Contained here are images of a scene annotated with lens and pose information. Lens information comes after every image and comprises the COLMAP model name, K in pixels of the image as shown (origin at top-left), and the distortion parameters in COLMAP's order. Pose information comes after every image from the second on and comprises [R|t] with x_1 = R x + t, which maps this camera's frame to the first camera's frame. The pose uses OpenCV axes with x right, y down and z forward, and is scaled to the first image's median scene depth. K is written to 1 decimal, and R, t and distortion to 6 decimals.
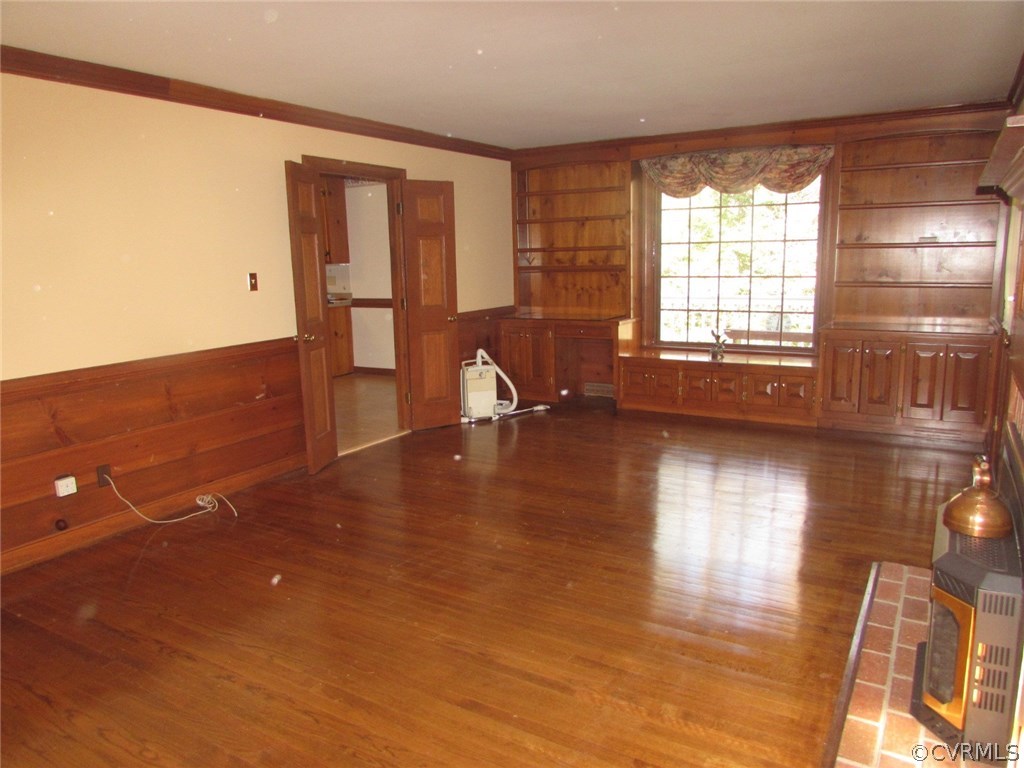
lens RADIAL K [[728.4, 0, 515.7], [0, 728.4, 385.1], [0, 0, 1]] dist [-0.042659, 0.020366]
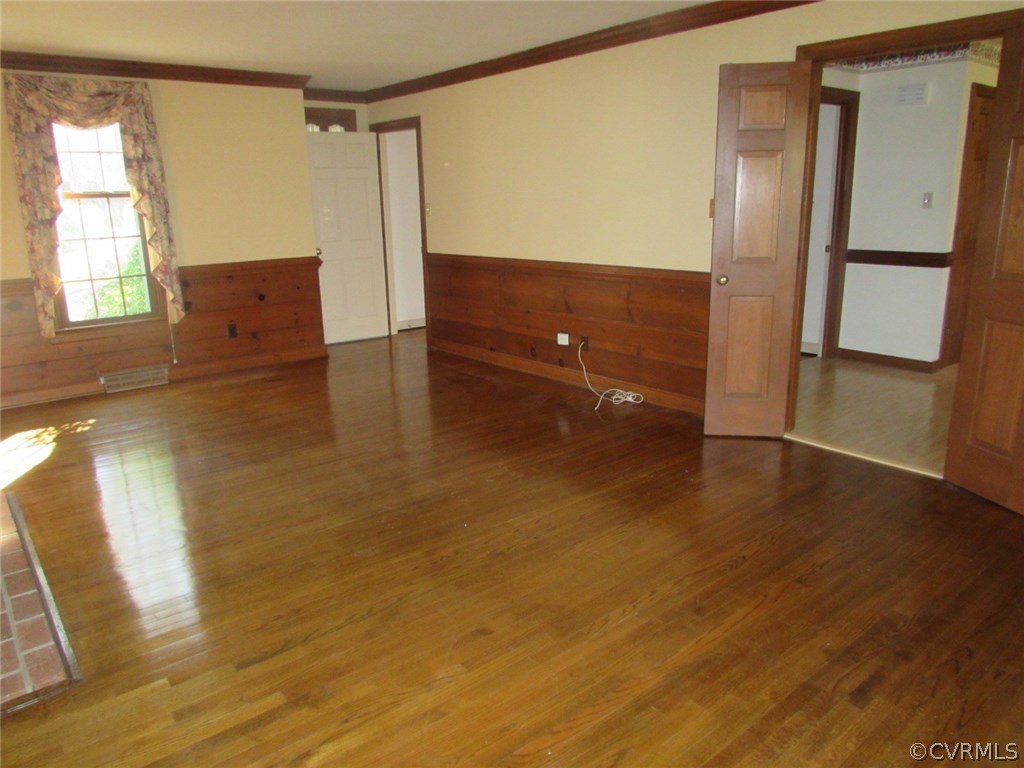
lens RADIAL K [[728.4, 0, 515.7], [0, 728.4, 385.1], [0, 0, 1]] dist [-0.042659, 0.020366]
pose [[-0.334670, 0.269341, -0.903024, 0.709913], [-0.136891, 0.934222, 0.329379, -0.225768], [0.932340, 0.233849, -0.275785, 1.192718]]
